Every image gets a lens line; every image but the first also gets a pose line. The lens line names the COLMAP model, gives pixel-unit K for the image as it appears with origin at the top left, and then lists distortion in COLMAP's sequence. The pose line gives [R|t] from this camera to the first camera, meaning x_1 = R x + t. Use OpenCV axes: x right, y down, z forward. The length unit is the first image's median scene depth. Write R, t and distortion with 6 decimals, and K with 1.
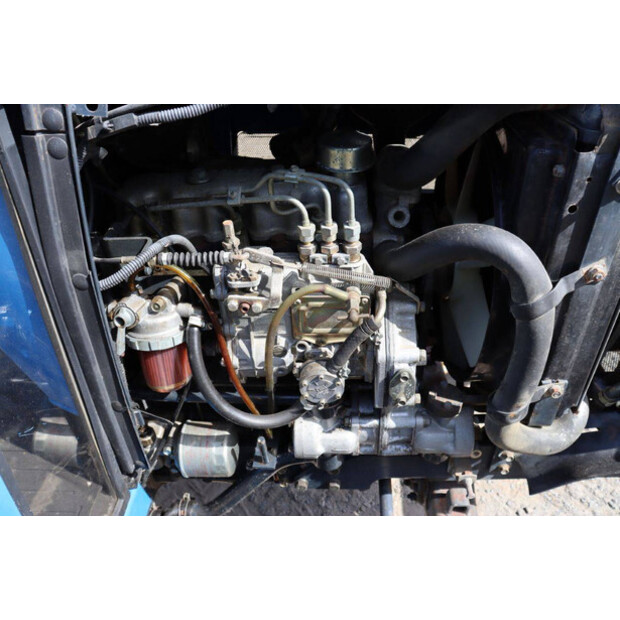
lens RADIAL K [[501.1, 0, 310.0], [0, 501.1, 310.0], [0, 0, 1]] dist [-0.177929, 0.163139]
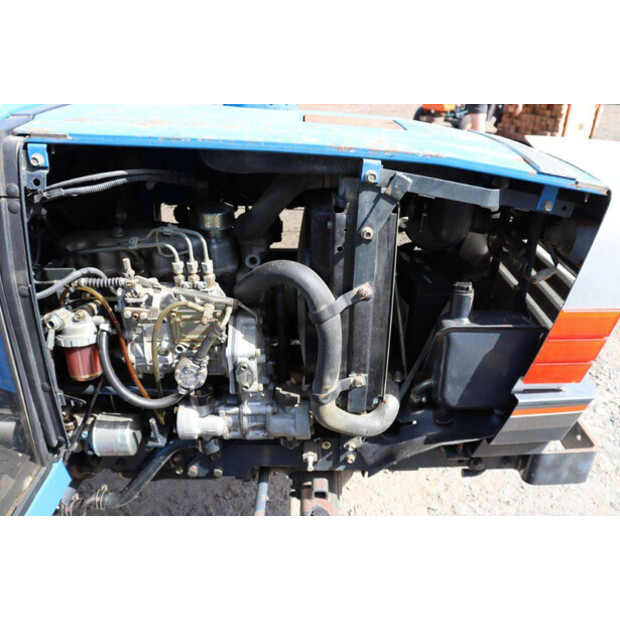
lens RADIAL K [[501.1, 0, 310.0], [0, 501.1, 310.0], [0, 0, 1]] dist [-0.177929, 0.163139]
pose [[0.998267, 0.013425, 0.057304, 0.286574], [-0.004673, 0.988642, -0.150214, 0.182605], [-0.058670, 0.149686, 0.986991, -0.452128]]
